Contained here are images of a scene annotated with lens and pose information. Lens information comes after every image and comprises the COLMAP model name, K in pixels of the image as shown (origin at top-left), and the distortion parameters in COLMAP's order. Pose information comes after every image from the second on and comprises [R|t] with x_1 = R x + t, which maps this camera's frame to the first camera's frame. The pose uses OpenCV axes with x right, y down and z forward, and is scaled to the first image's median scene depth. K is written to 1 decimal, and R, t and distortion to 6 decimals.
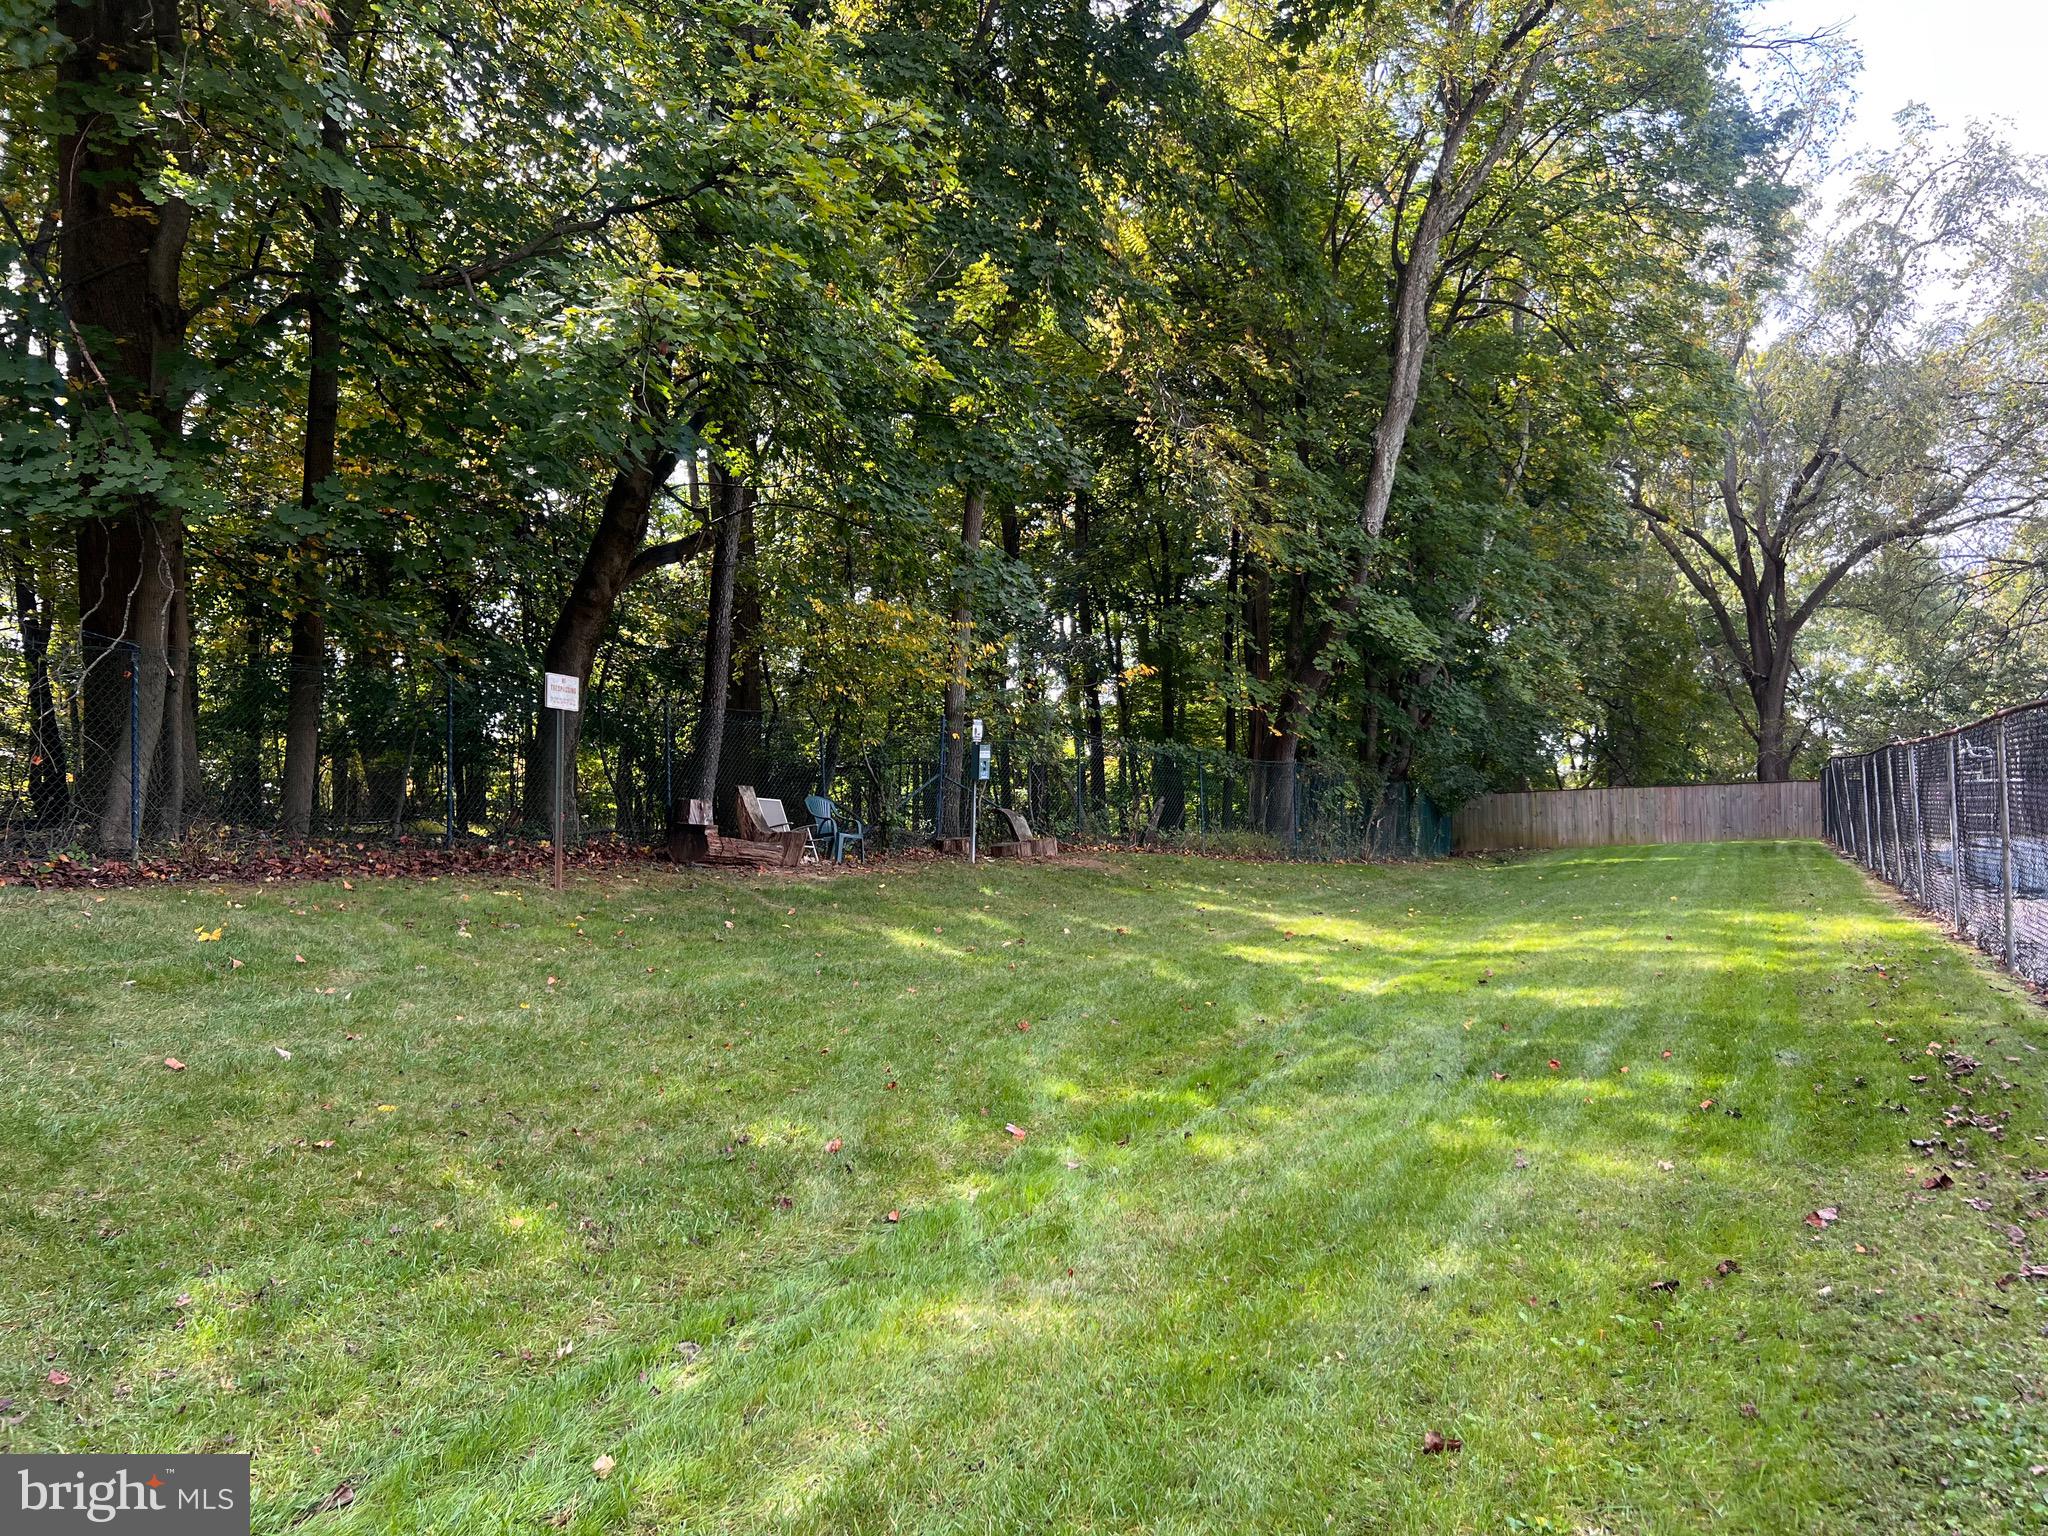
lens RADIAL K [[1551.6, 0, 1021.7], [0, 1551.6, 778.1], [0, 0, 1]] dist [0.053467, -0.065790]
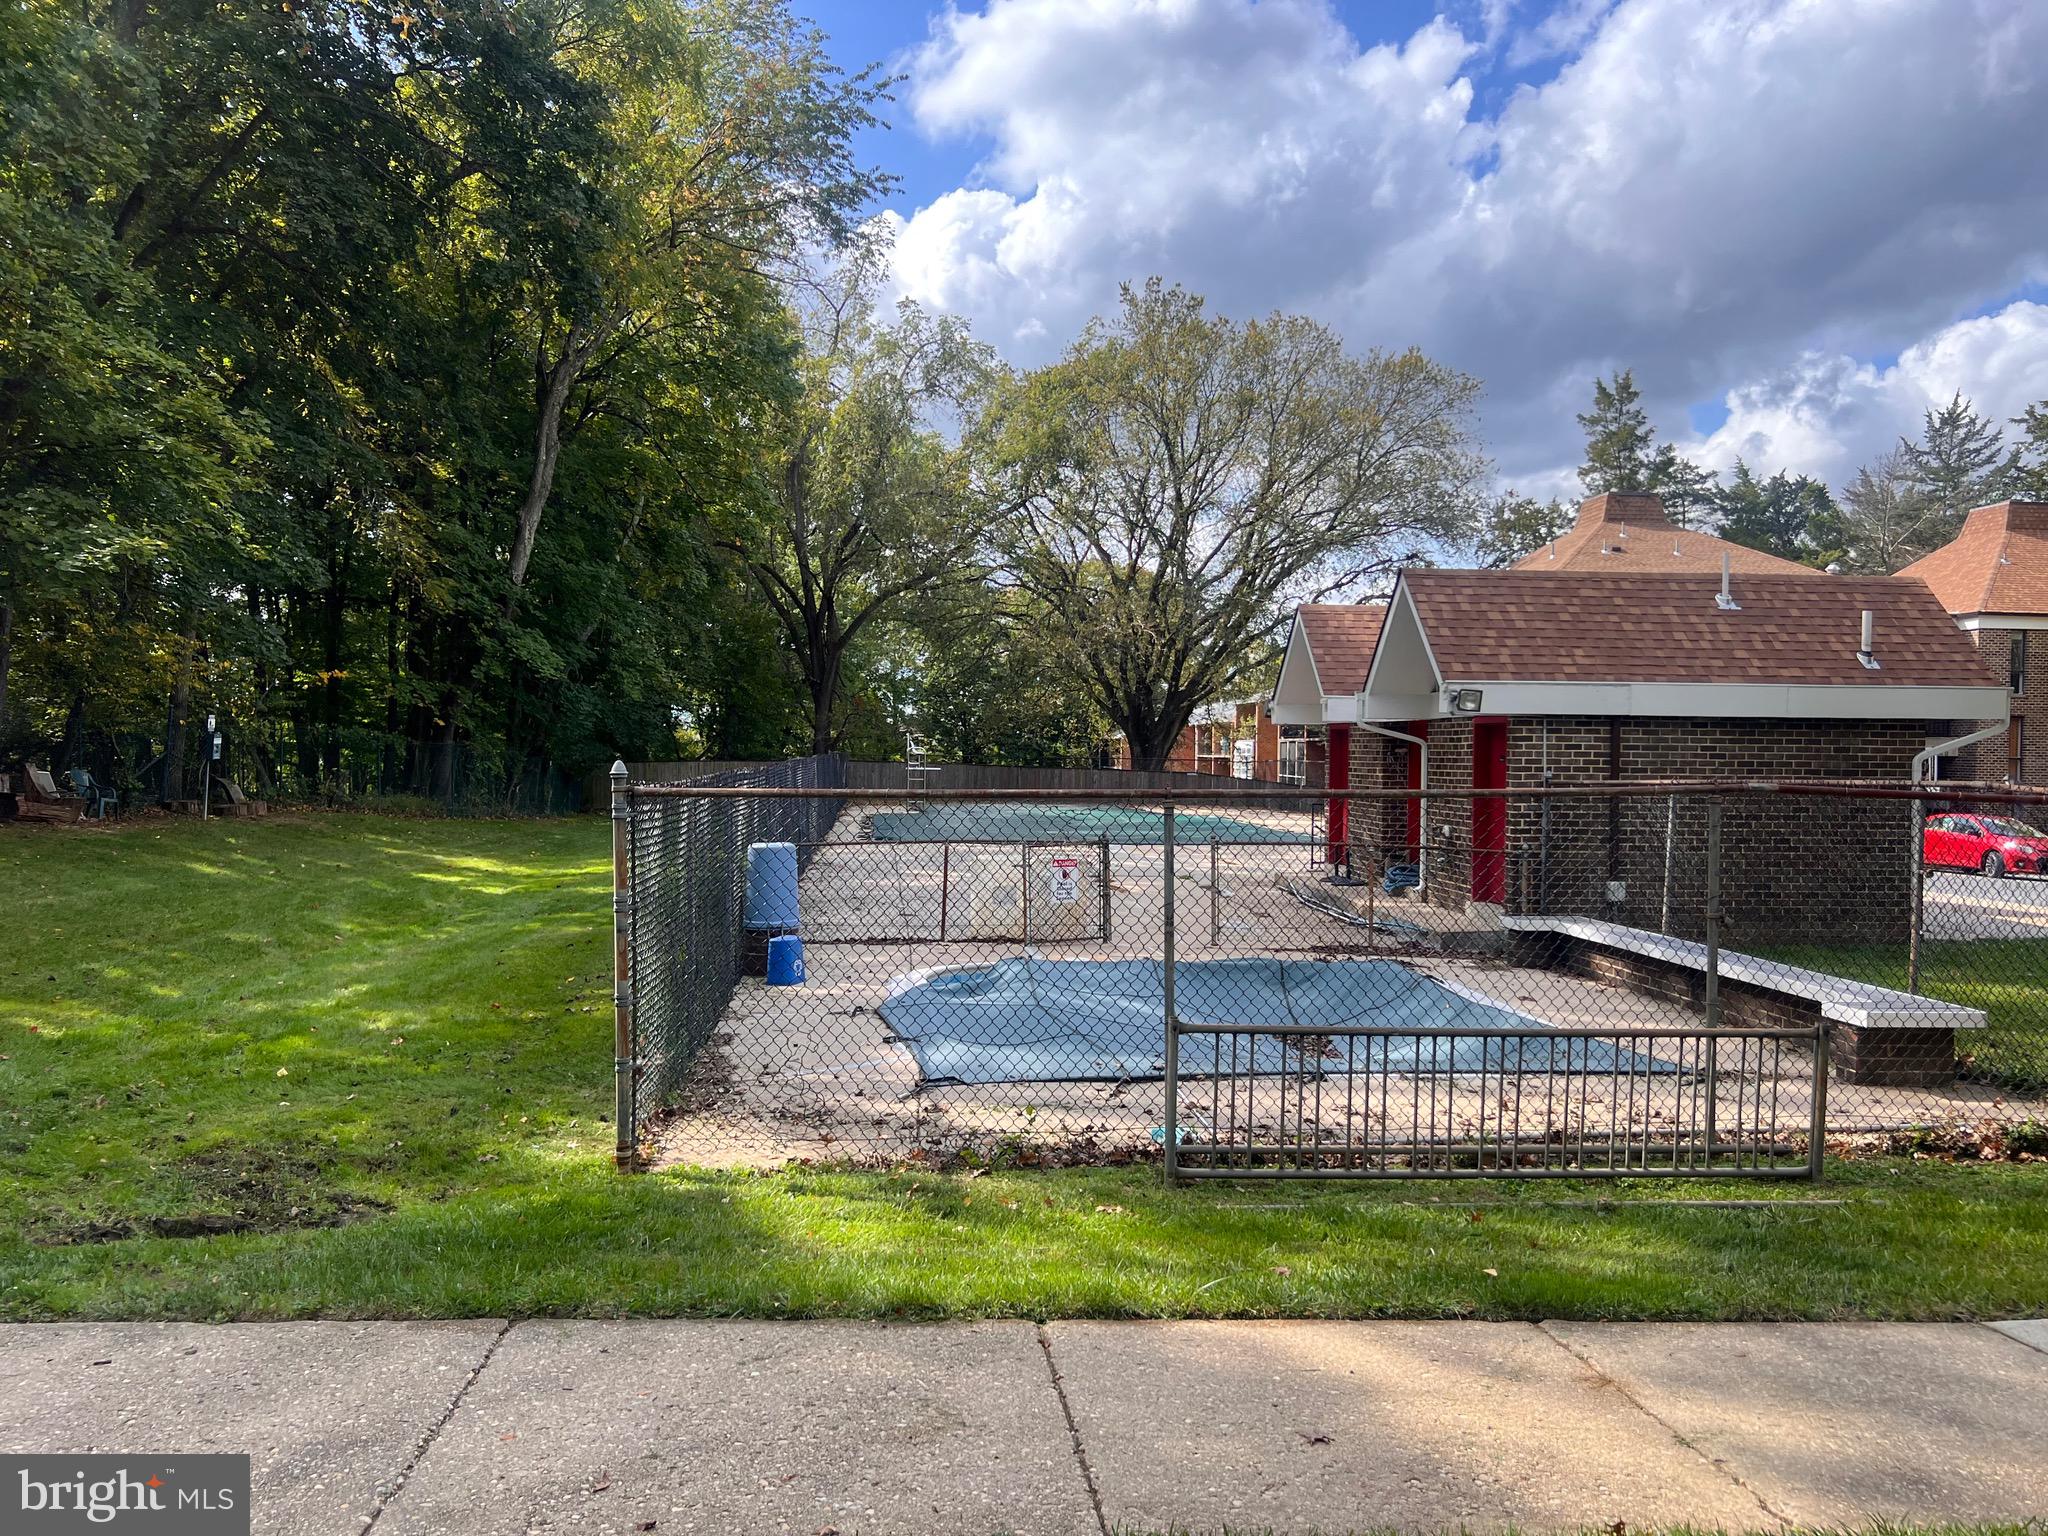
lens RADIAL K [[1551.6, 0, 1019.0], [0, 1551.6, 784.5], [0, 0, 1]] dist [0.053467, -0.065790]
pose [[0.863245, 0.018780, 0.504436, -0.087702], [-0.036200, 0.999038, 0.024754, -0.029521], [-0.503486, -0.039629, 0.863094, -0.441191]]
